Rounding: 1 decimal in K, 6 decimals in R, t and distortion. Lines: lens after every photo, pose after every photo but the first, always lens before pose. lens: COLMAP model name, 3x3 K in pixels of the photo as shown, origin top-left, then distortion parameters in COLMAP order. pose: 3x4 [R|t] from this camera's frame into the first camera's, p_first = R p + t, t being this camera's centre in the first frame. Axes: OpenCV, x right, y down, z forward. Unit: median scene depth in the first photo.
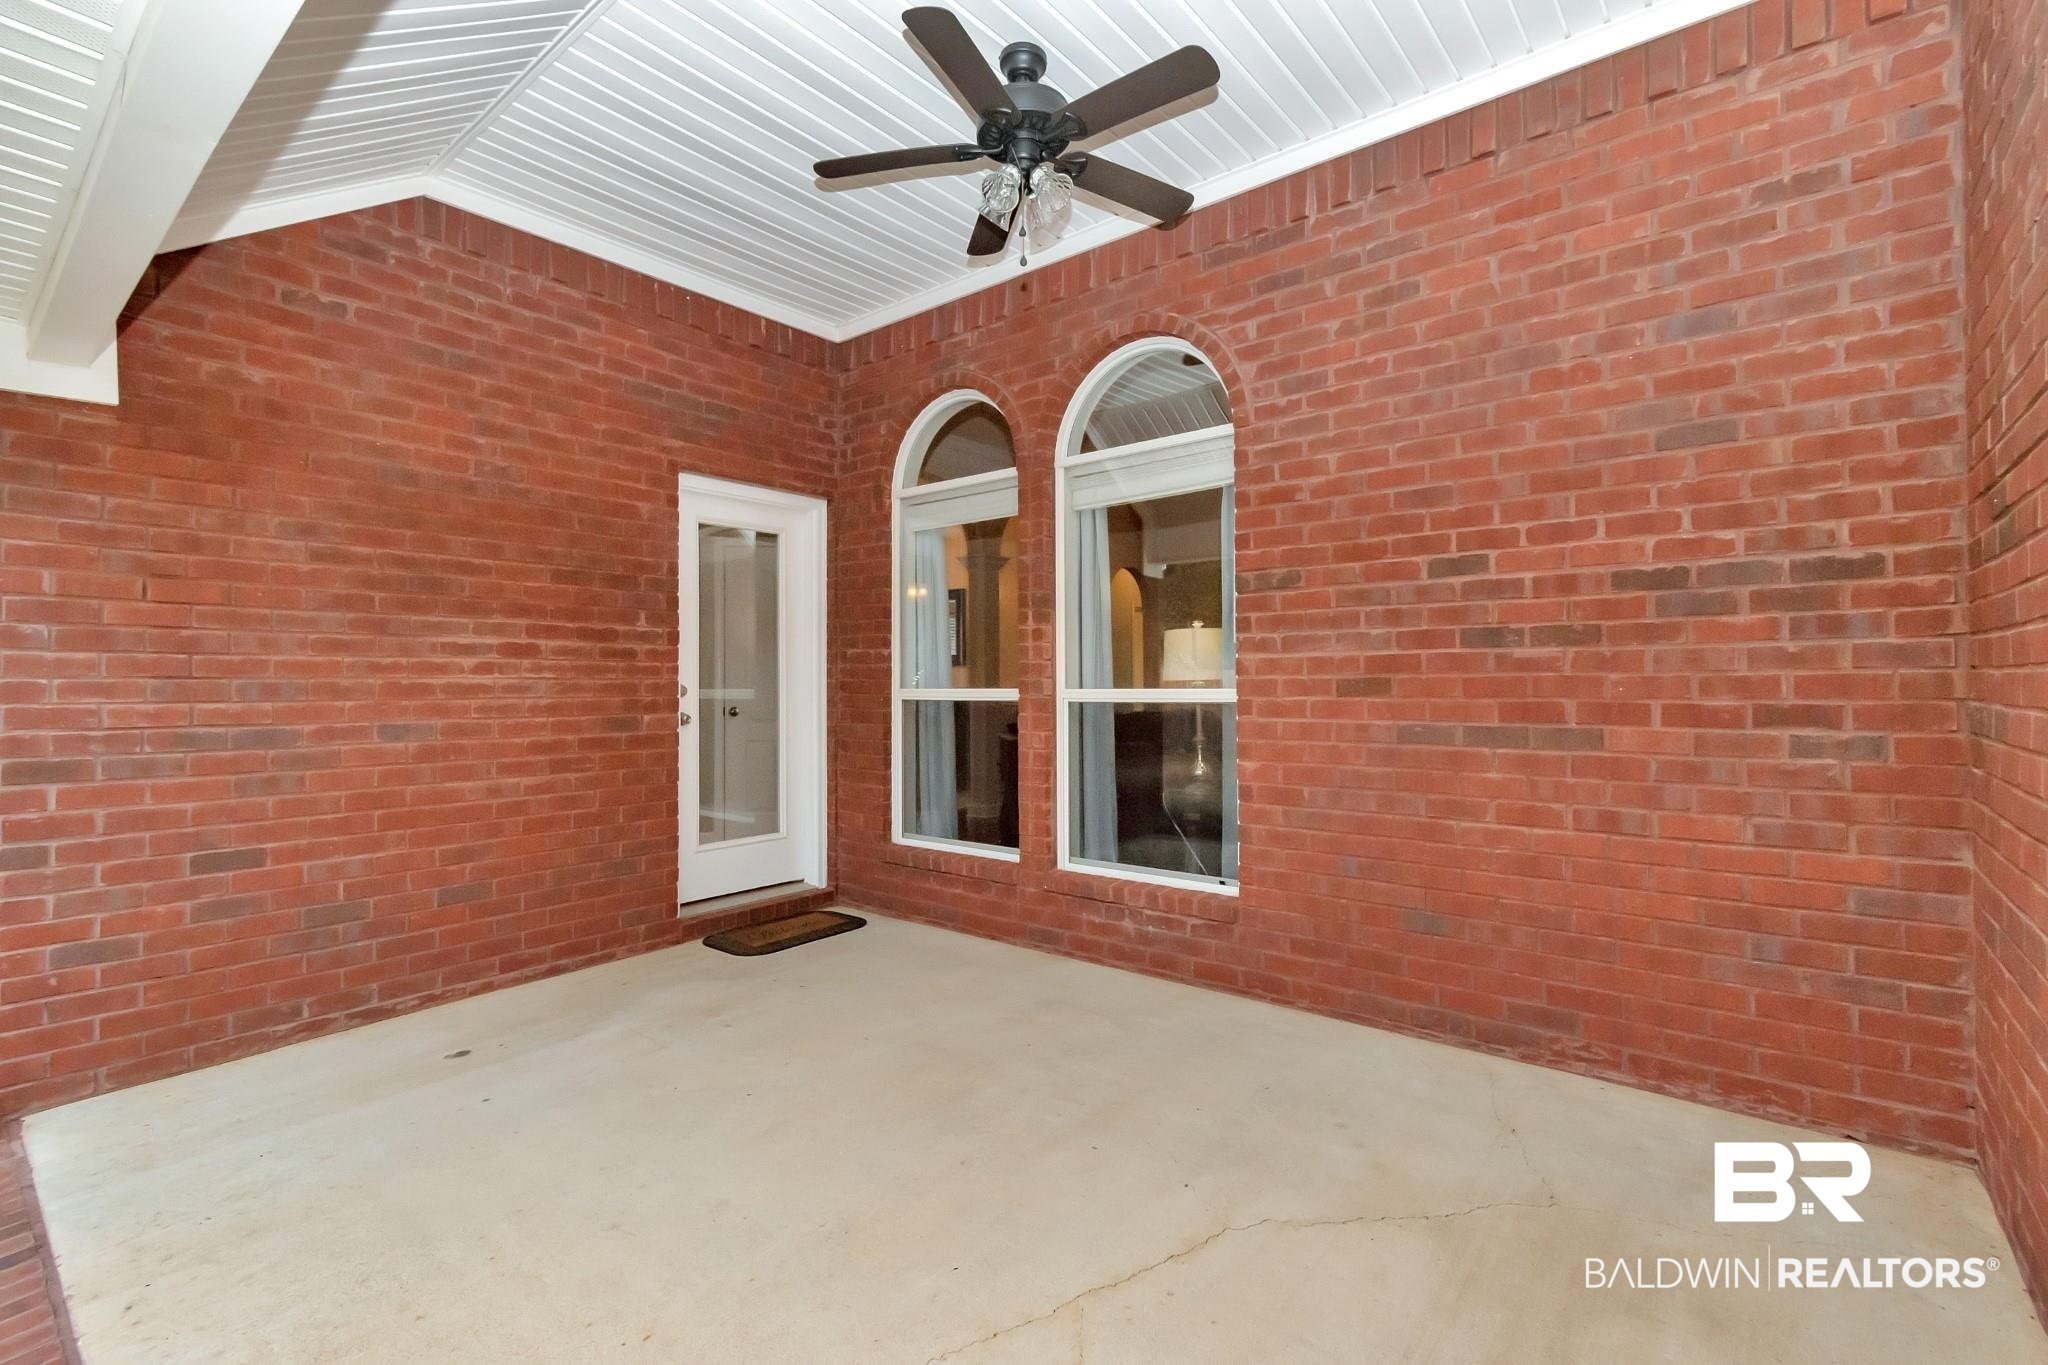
lens RADIAL K [[926.6, 0, 1021.7], [0, 926.6, 656.6], [0, 0, 1]] dist [0.015504, 0.000167]
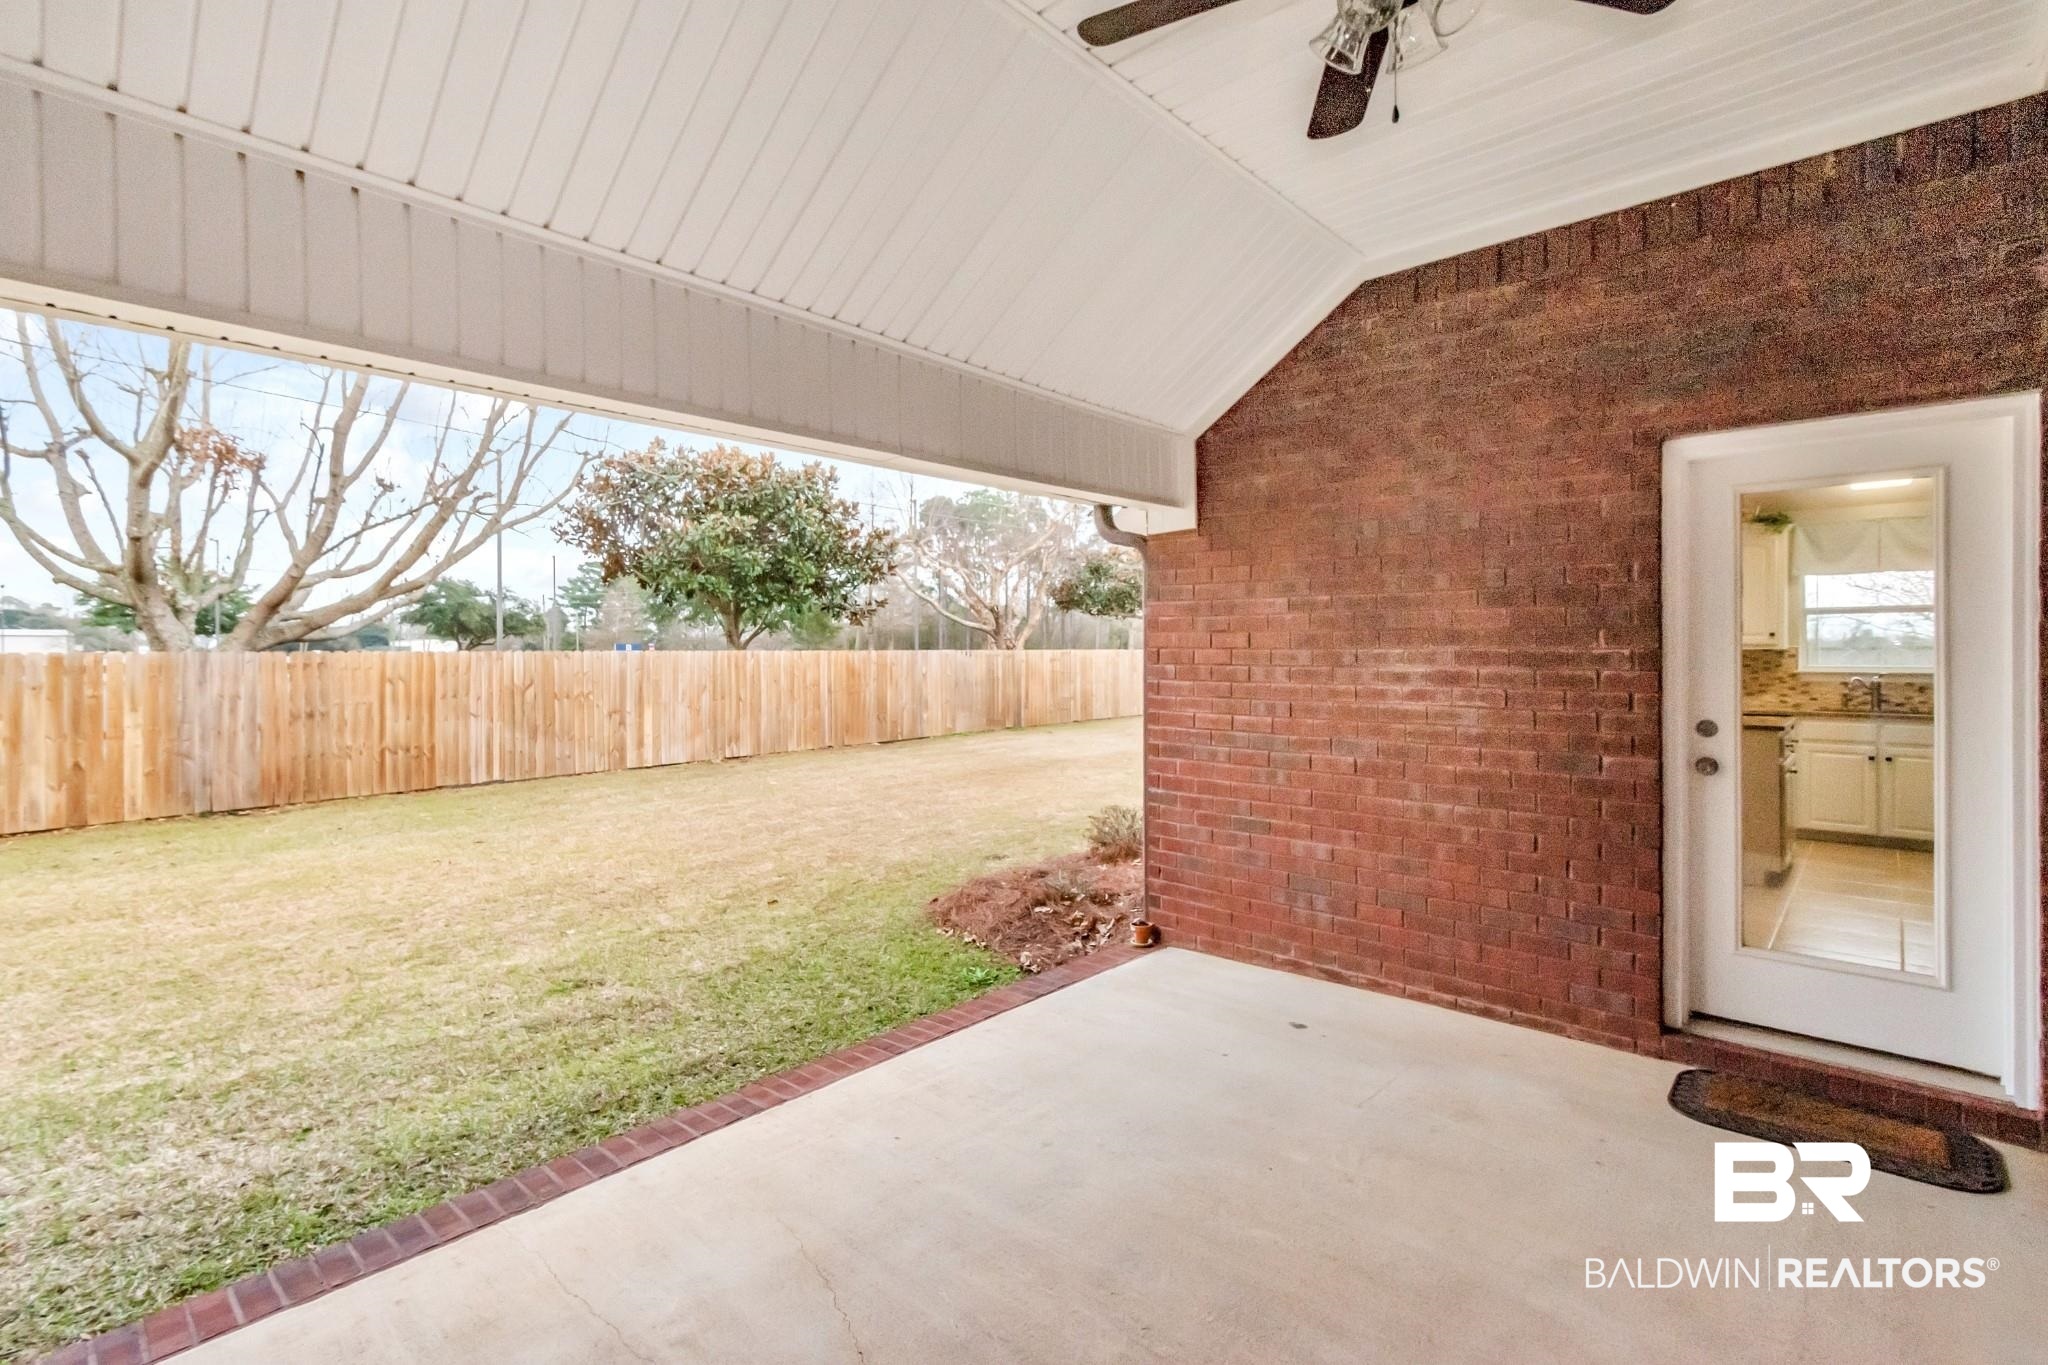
lens RADIAL K [[926.6, 0, 1021.7], [0, 926.6, 656.6], [0, 0, 1]] dist [0.015504, 0.000167]
pose [[-0.048208, 0.002334, -0.998835, 0.491384], [0.026405, 0.999651, 0.001062, -0.043597], [0.998488, -0.026323, -0.048252, 0.596432]]
